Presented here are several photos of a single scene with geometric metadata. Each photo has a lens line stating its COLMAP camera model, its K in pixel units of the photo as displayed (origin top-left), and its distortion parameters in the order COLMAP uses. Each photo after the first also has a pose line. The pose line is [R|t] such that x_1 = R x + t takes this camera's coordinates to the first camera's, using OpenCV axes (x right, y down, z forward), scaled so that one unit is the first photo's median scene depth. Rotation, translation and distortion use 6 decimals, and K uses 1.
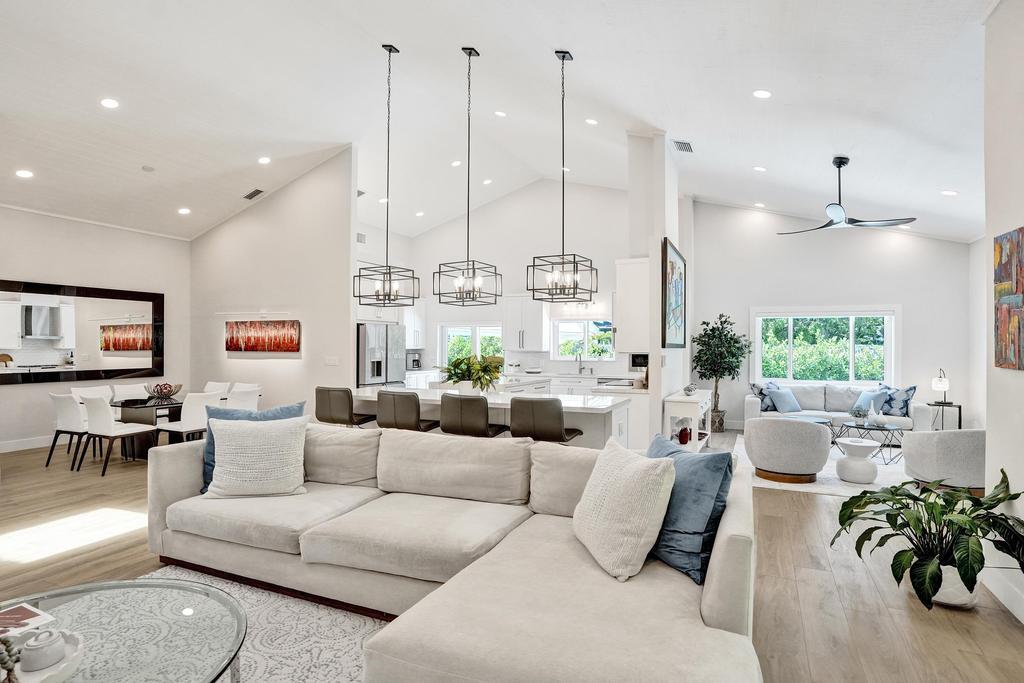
lens RADIAL K [[550.7, 0, 510.6], [0, 550.7, 340.8], [0, 0, 1]] dist [-0.046116, 0.016996]
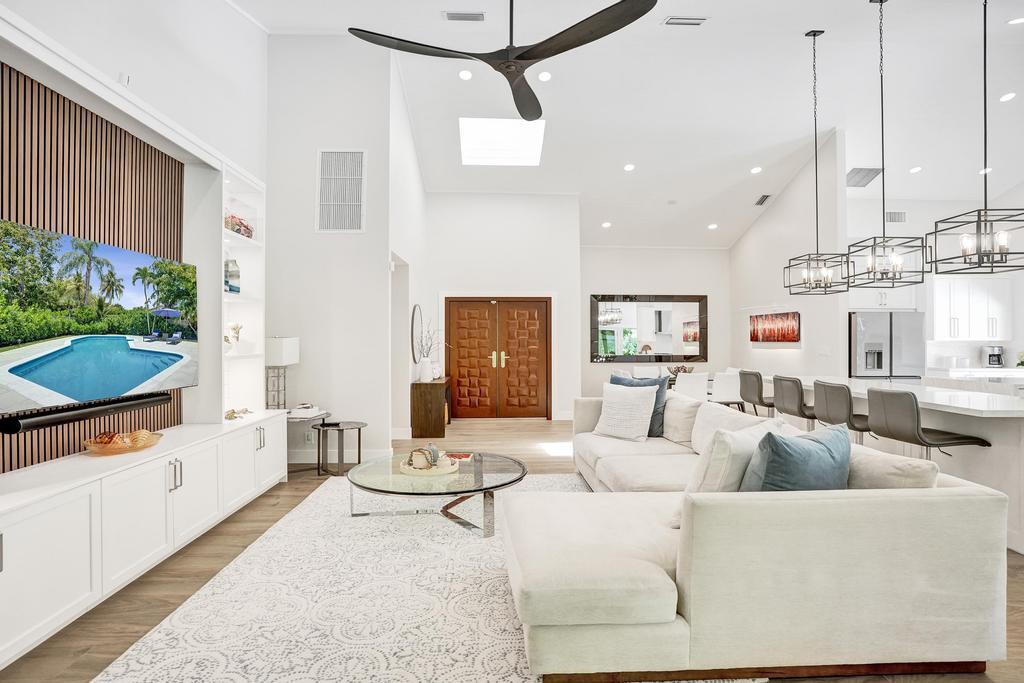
lens RADIAL K [[550.7, 0, 514.8], [0, 550.7, 328.8], [0, 0, 1]] dist [-0.046116, 0.016996]
pose [[0.454104, -0.016495, -0.890796, 0.277113], [0.002788, 0.999850, -0.017093, 0.010676], [0.890944, 0.005278, 0.454082, 0.044931]]
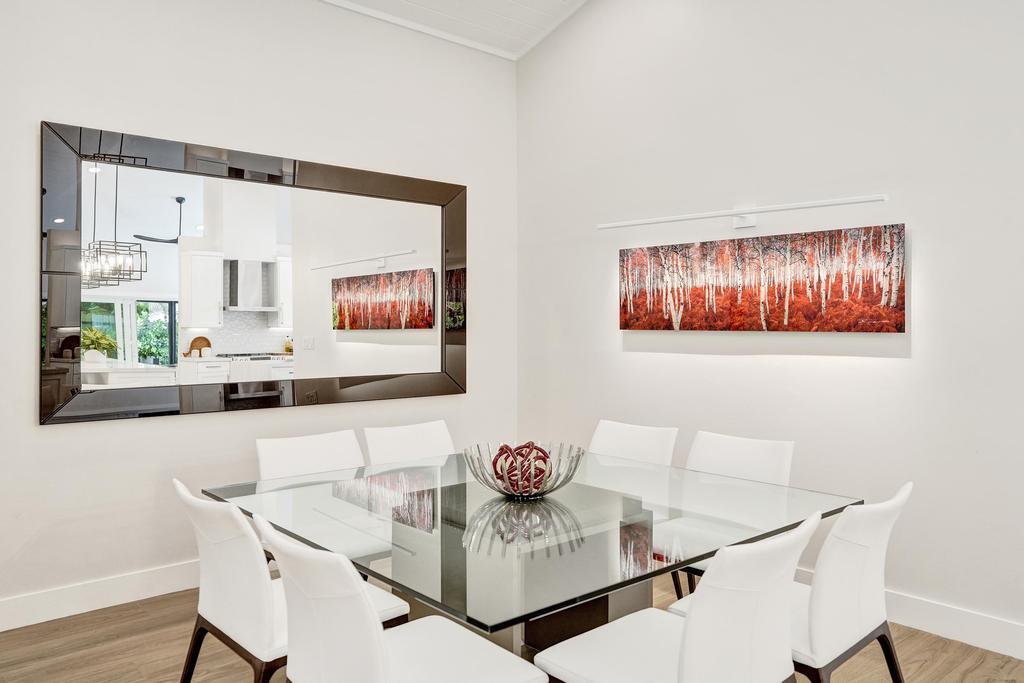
lens RADIAL K [[742.7, 0, 515.1], [0, 742.7, 311.0], [0, 0, 1]] dist [-0.000655, 0.000914]
pose [[0.918398, -0.010465, -0.395519, -0.400559], [0.006809, 0.999920, -0.010646, 0.011160], [0.395598, 0.007084, 0.918396, 0.525173]]
